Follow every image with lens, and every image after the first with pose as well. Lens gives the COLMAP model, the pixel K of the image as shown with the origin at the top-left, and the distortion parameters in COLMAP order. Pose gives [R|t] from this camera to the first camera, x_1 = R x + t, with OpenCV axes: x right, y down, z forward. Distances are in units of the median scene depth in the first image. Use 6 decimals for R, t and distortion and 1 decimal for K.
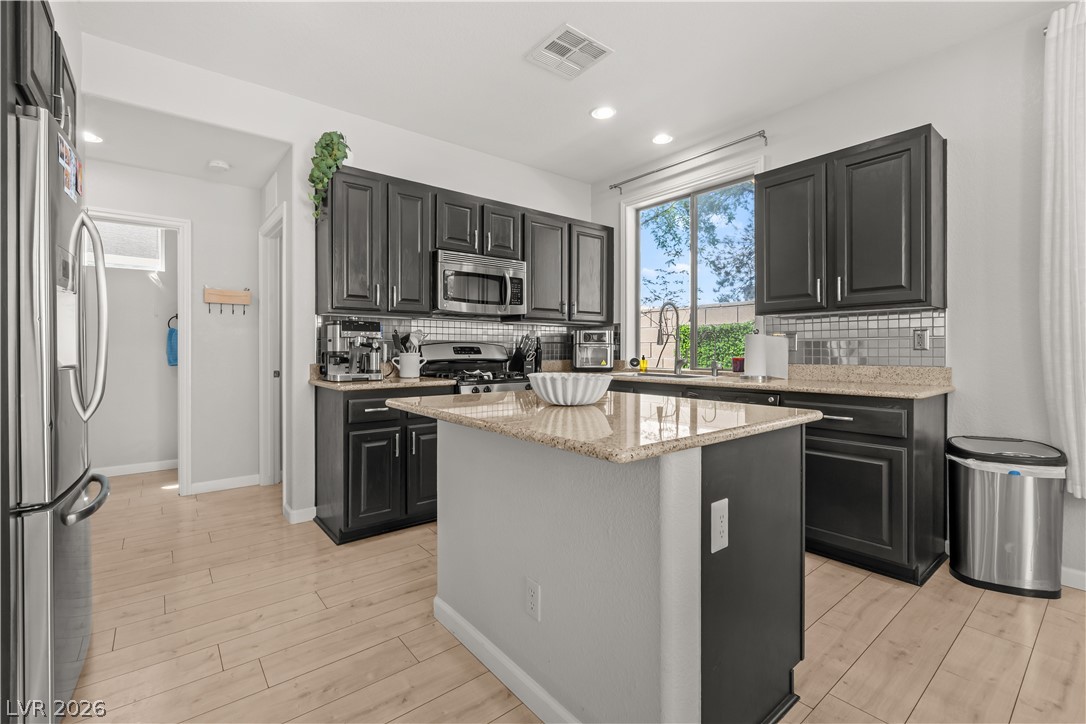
lens RADIAL K [[478.5, 0, 541.3], [0, 478.5, 351.0], [0, 0, 1]] dist [-0.003103, -0.000346]
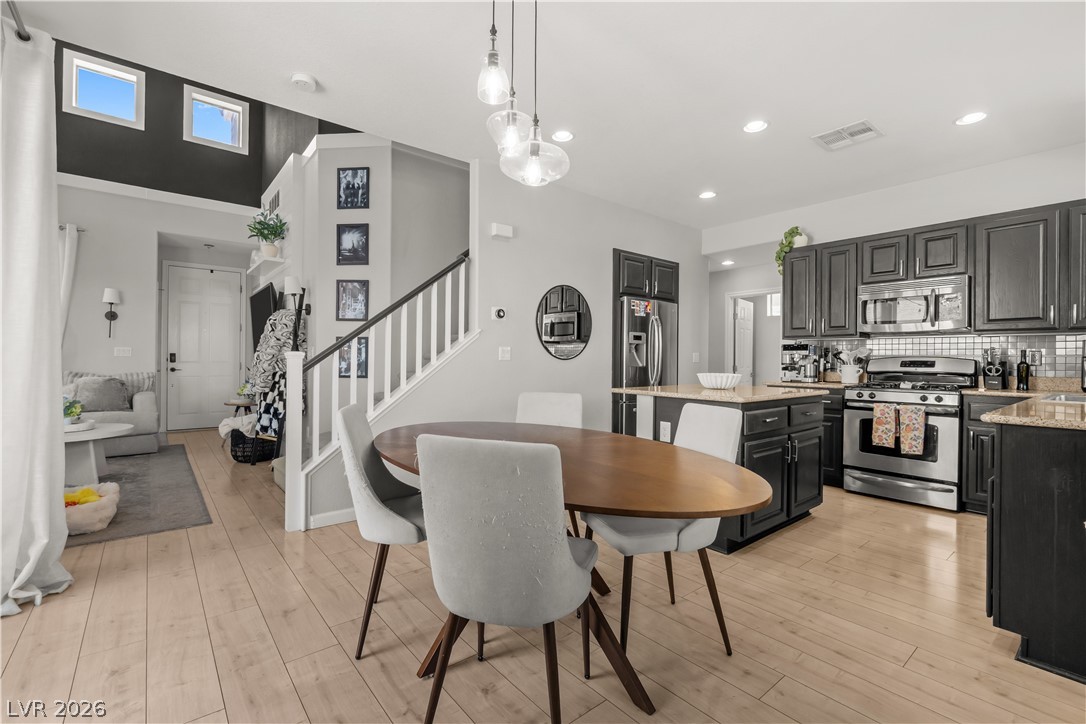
lens RADIAL K [[478.5, 0, 538.8], [0, 478.5, 362.7], [0, 0, 1]] dist [-0.003103, -0.000346]
pose [[0.000227, 0.006553, -0.999979, 1.094059], [-0.012611, 0.999899, 0.006550, -0.000179], [0.999920, 0.012610, 0.000309, 0.131880]]
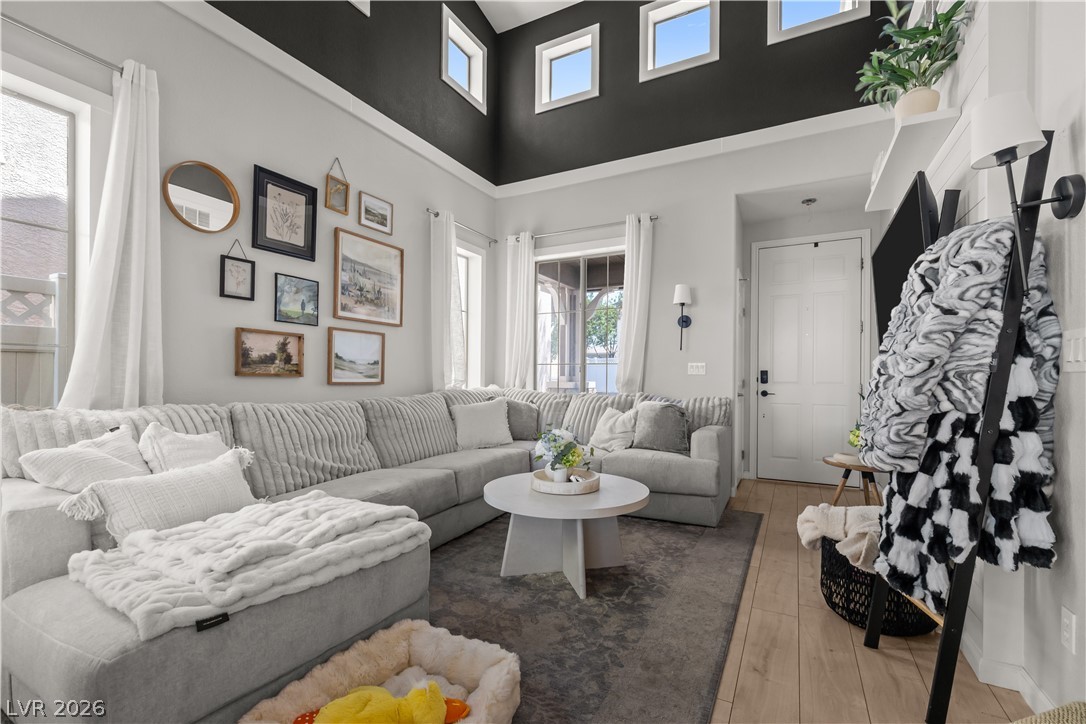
lens RADIAL K [[478.5, 0, 540.5], [0, 478.5, 376.0], [0, 0, 1]] dist [-0.003103, -0.000346]
pose [[-0.921908, -0.006097, -0.387361, 0.188974], [-0.006889, 0.999976, 0.000656, 0.013591], [0.387348, 0.003273, -0.921928, -0.384055]]
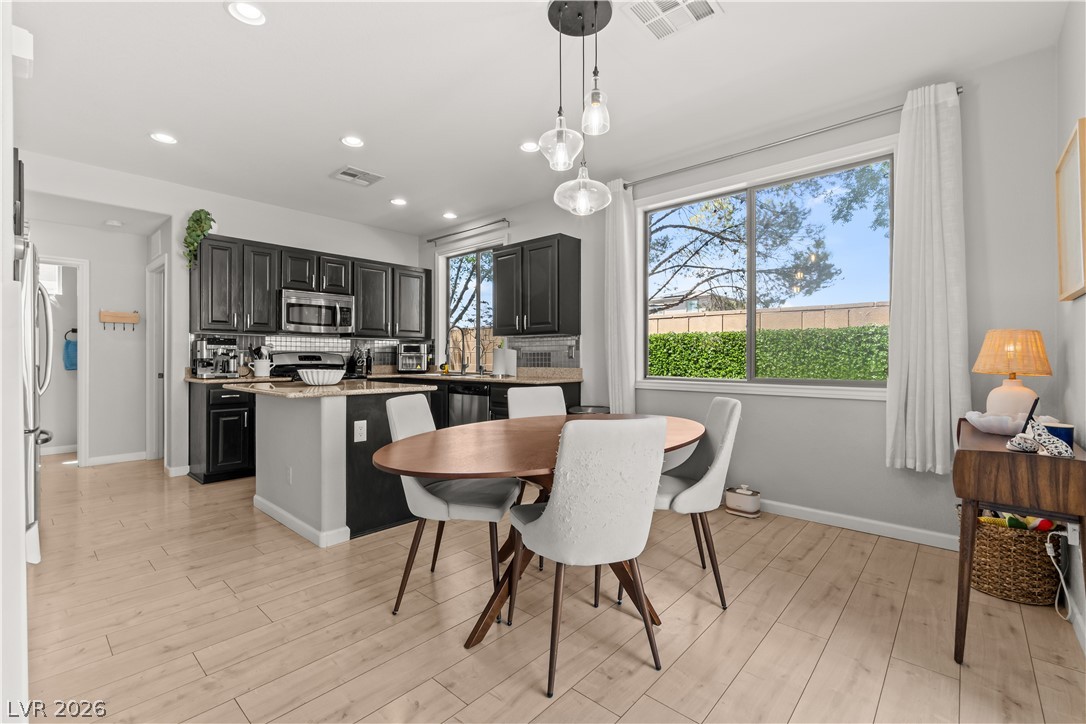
lens RADIAL K [[478.5, 0, 541.5], [0, 478.5, 358.8], [0, 0, 1]] dist [-0.003103, -0.000346]
pose [[0.987698, 0.000888, 0.156372, 0.340212], [-0.000551, 0.999997, -0.002200, 0.004343], [-0.156373, 0.002087, 0.987696, -0.570470]]
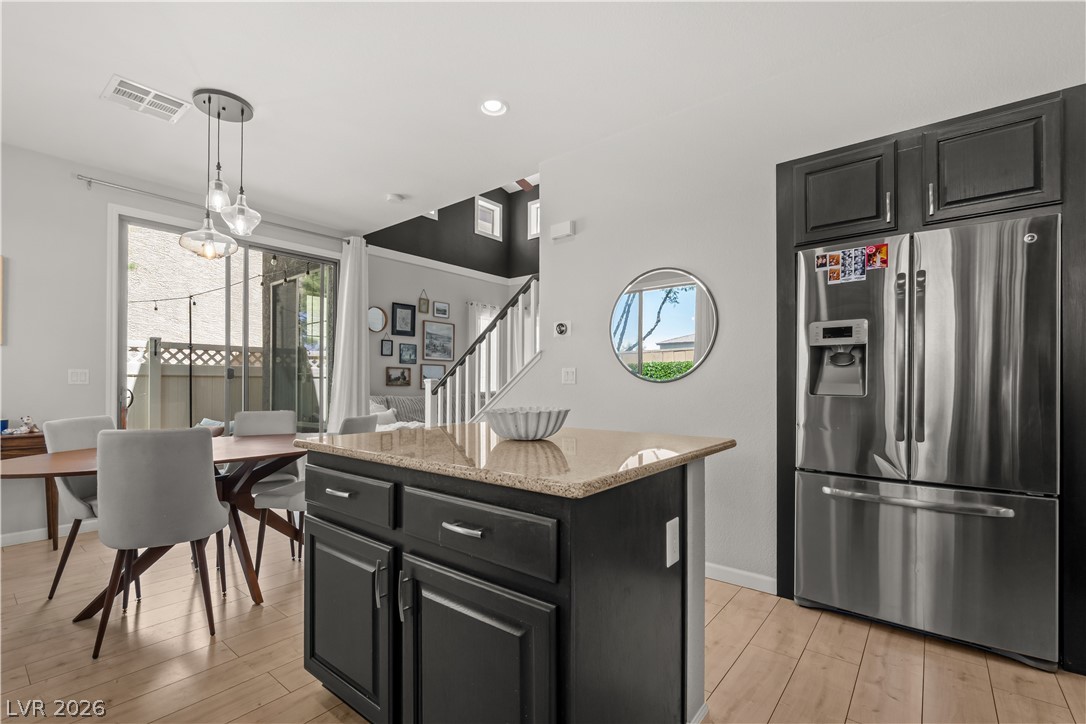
lens RADIAL K [[478.5, 0, 540.7], [0, 478.5, 381.3], [0, 0, 1]] dist [-0.003103, -0.000346]
pose [[-0.977524, -0.001089, -0.210823, 0.124909], [-0.000975, 0.999999, -0.000644, -0.002423], [0.210824, -0.000424, -0.977524, 1.036189]]
